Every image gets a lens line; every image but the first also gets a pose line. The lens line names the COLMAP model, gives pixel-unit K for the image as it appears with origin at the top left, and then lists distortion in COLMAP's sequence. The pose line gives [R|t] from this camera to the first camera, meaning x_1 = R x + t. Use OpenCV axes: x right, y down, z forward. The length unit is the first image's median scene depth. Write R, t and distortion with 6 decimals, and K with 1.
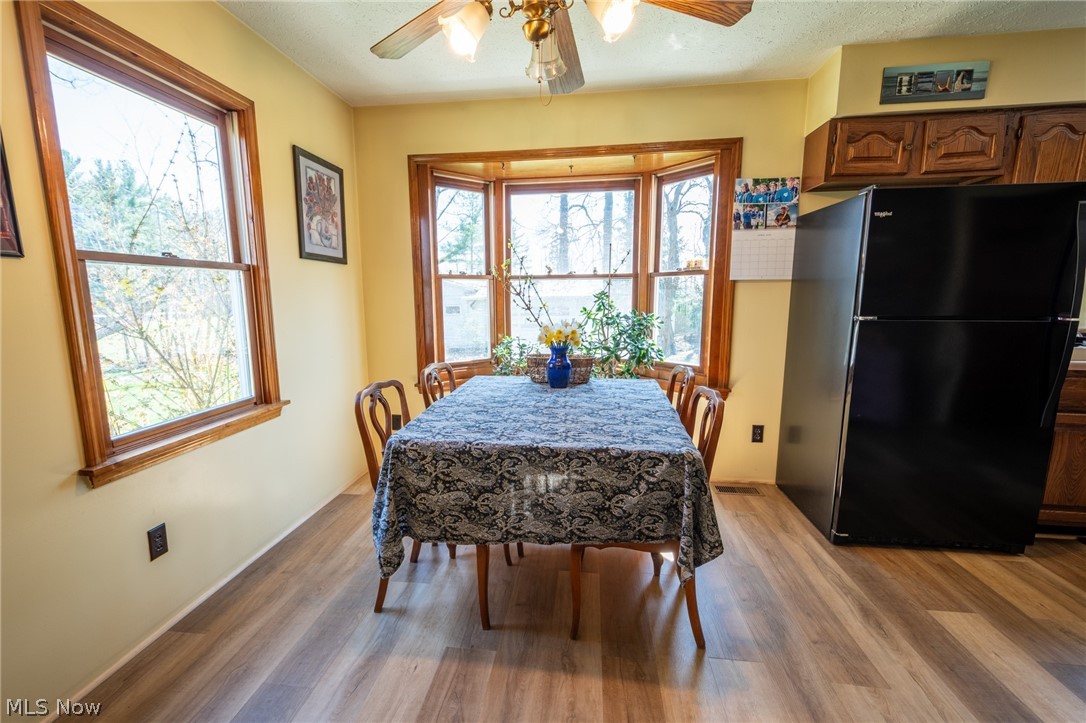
lens RADIAL K [[478.8, 0, 530.6], [0, 478.8, 366.5], [0, 0, 1]] dist [0.022549, -0.000863]
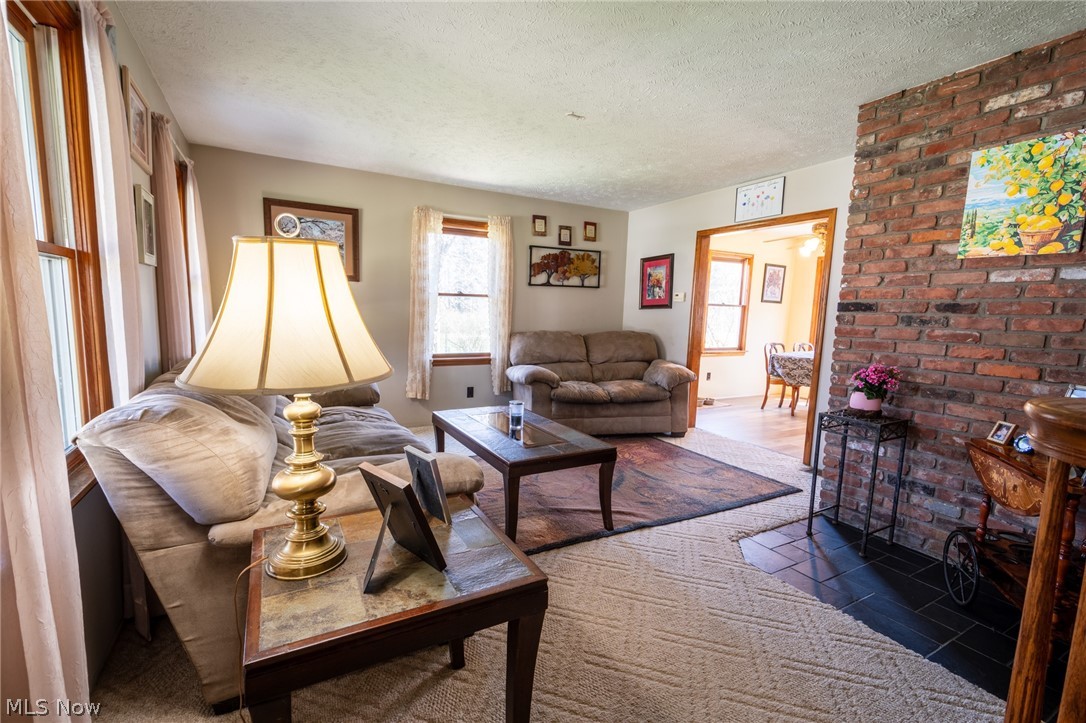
lens RADIAL K [[478.8, 0, 530.6], [0, 478.8, 366.5], [0, 0, 1]] dist [0.022549, -0.000863]
pose [[0.583887, 0.111667, -0.804118, 1.153173], [-0.154029, 0.987742, 0.025323, 0.313409], [0.797089, 0.109071, 0.593930, -1.891170]]
